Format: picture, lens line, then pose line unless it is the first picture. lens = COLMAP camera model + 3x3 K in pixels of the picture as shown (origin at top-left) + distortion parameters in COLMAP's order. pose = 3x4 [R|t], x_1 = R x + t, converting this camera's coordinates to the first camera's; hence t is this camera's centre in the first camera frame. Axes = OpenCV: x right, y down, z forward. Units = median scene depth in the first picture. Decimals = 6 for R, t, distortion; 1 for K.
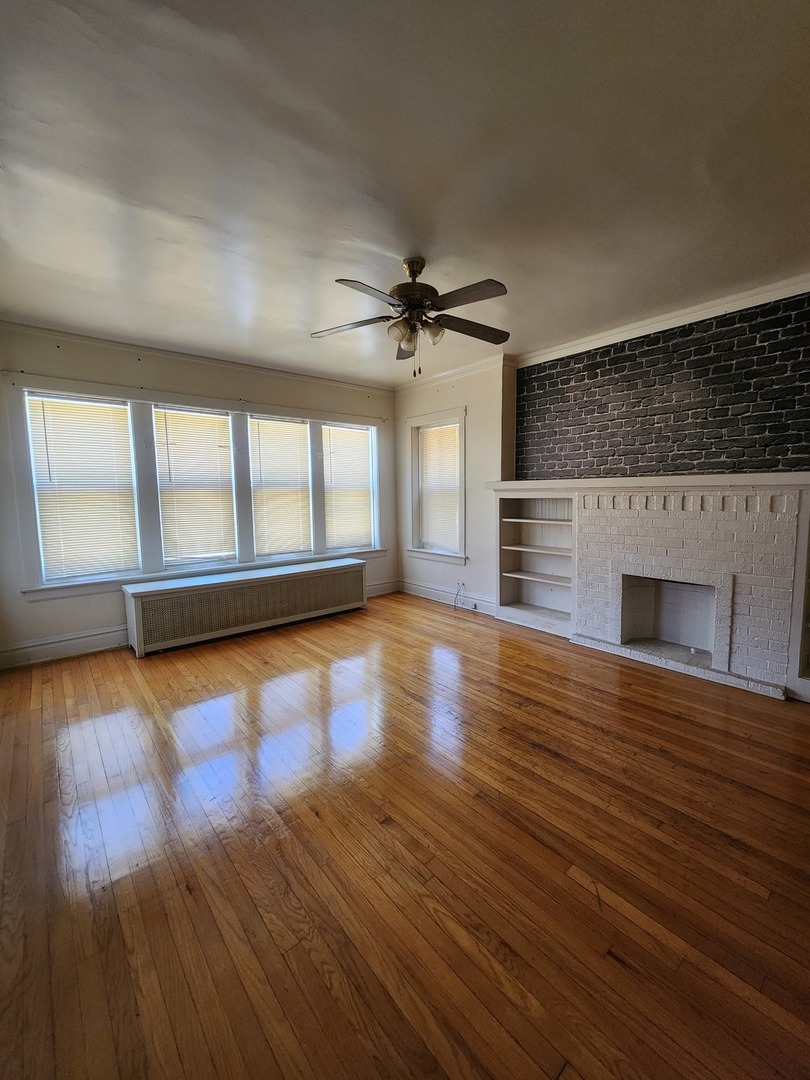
lens RADIAL K [[440.2, 0, 410.6], [0, 440.2, 533.8], [0, 0, 1]] dist [0.002642, 0.000488]
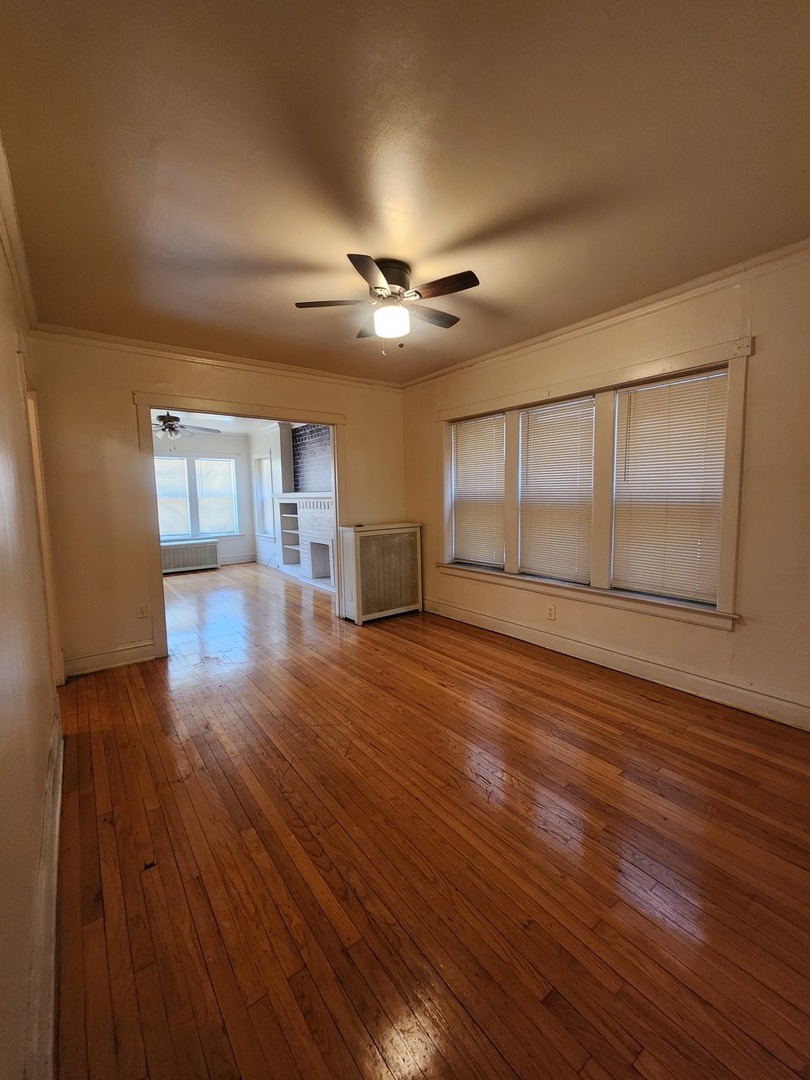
lens RADIAL K [[440.2, 0, 410.6], [0, 440.2, 533.8], [0, 0, 1]] dist [0.002642, 0.000488]
pose [[0.998917, 0.003462, -0.046401, 0.740704], [-0.004046, 0.999914, -0.012500, 0.057773], [0.046353, 0.012674, 0.998845, -0.672758]]
